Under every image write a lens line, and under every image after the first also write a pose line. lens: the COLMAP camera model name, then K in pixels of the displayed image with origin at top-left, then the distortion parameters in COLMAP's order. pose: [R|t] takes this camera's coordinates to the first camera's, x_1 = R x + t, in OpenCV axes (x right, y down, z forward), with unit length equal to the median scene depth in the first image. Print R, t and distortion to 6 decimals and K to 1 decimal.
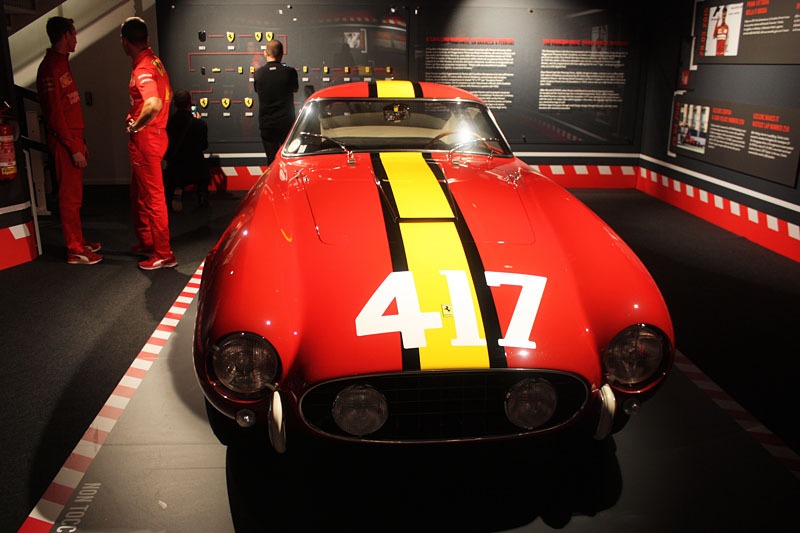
lens RADIAL K [[689.7, 0, 400.0], [0, 689.7, 266.5], [0, 0, 1]] dist [-0.164894, 0.154939]
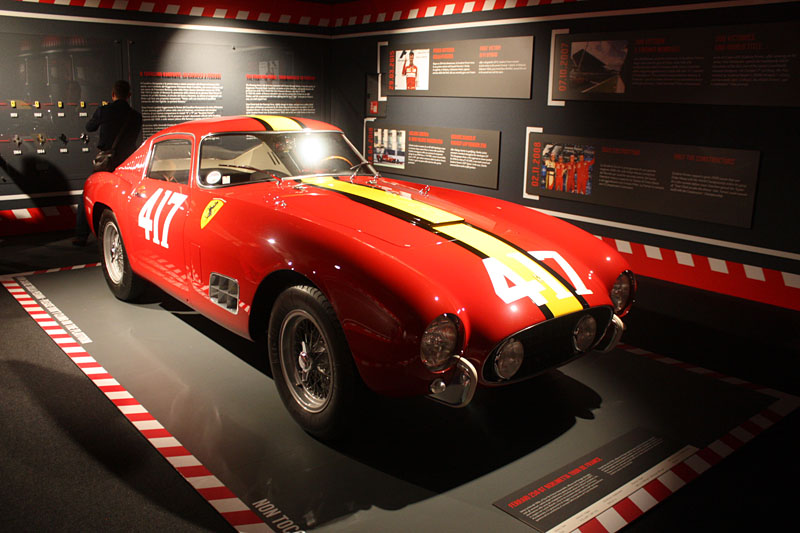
lens RADIAL K [[689.7, 0, 400.0], [0, 689.7, 266.5], [0, 0, 1]] dist [-0.164894, 0.154939]
pose [[0.801046, -0.129243, 0.584484, -0.303220], [0.153396, 0.988130, 0.008267, -0.004825], [-0.578615, 0.083035, 0.811363, 0.005846]]
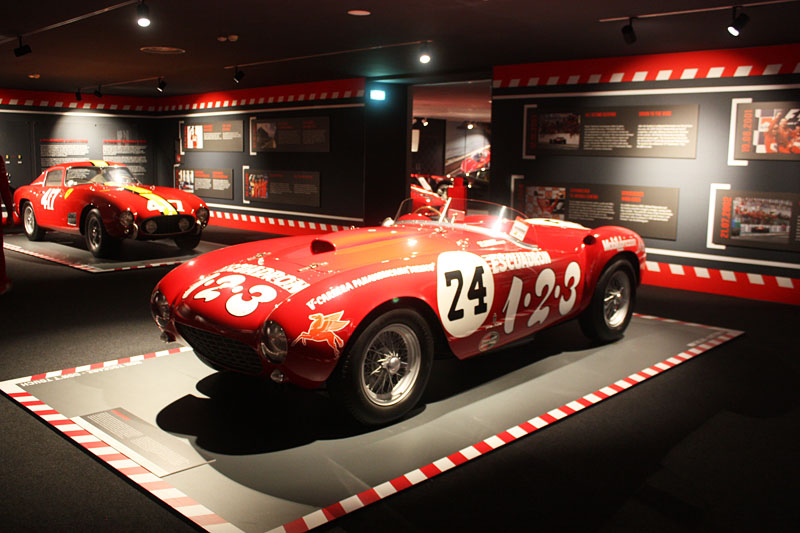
lens RADIAL K [[760.9, 0, 400.0], [0, 760.9, 266.5], [0, 0, 1]] dist [-0.142948, 0.159690]
pose [[0.739627, -0.090788, 0.666865, -0.682865], [0.180390, 0.981347, -0.066470, 0.342803], [-0.648391, 0.169459, 0.742208, -1.175146]]
